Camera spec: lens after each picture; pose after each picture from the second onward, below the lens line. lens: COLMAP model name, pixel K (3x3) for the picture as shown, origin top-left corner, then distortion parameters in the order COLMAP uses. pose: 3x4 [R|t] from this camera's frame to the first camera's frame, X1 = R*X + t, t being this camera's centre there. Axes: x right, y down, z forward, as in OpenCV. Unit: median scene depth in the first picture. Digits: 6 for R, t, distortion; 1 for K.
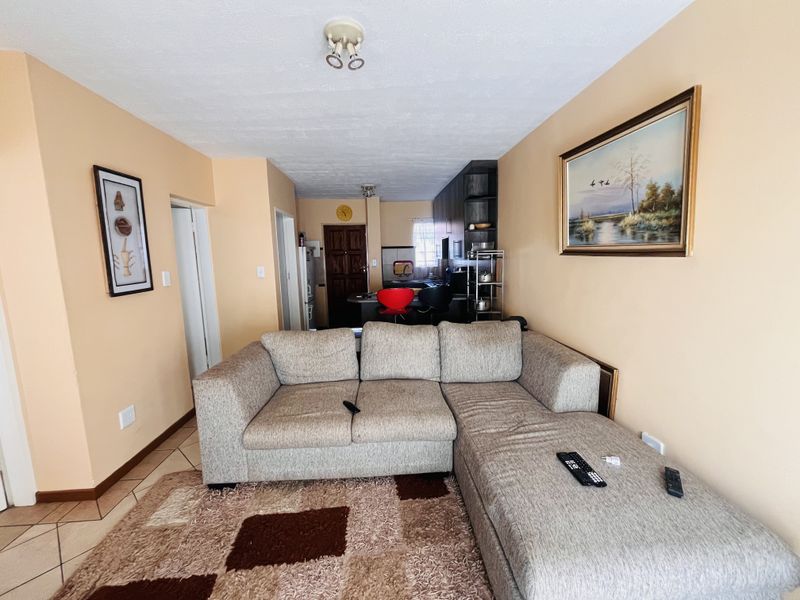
lens RADIAL K [[321.6, 0, 399.6], [0, 321.6, 300.4], [0, 0, 1]] dist [-0.007104, -0.000007]
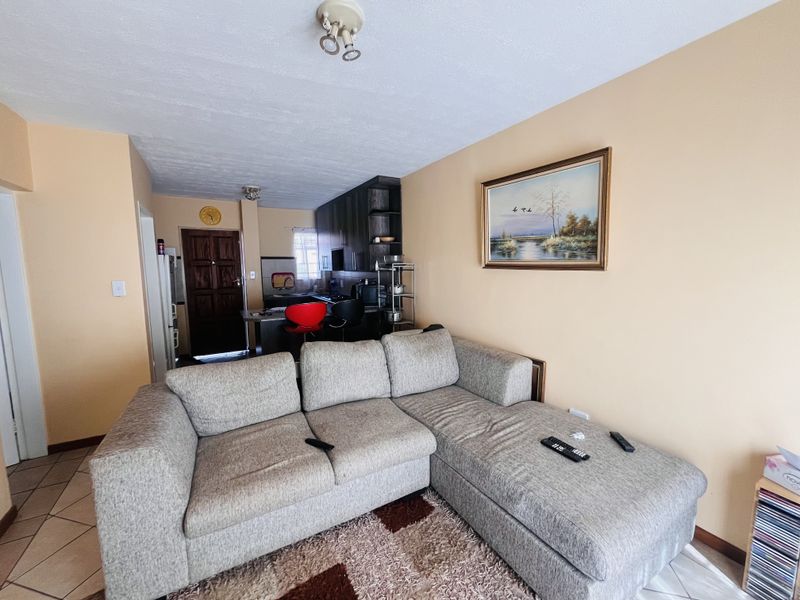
lens RADIAL K [[321.6, 0, 399.6], [0, 321.6, 300.0], [0, 0, 1]] dist [-0.007104, -0.000007]
pose [[0.893823, -0.036563, 0.446926, -0.323046], [0.053322, 0.998265, -0.024972, -0.017602], [-0.445238, 0.046152, 0.894222, 0.125062]]
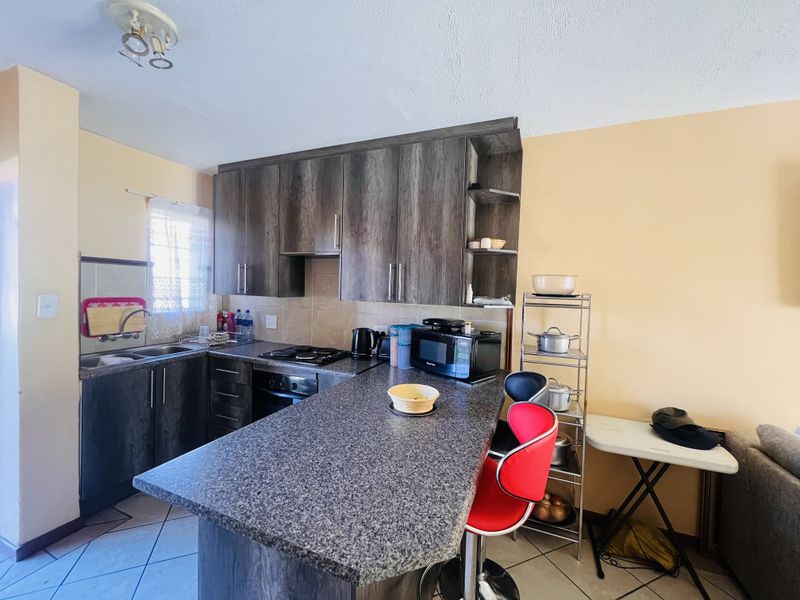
lens RADIAL K [[321.6, 0, 399.5], [0, 321.6, 297.3], [0, 0, 1]] dist [-0.007104, -0.000007]
pose [[0.444776, -0.008573, 0.895601, -0.540714], [0.089510, 0.995373, -0.034925, -0.257350], [-0.891158, 0.095699, 0.443485, 1.709313]]
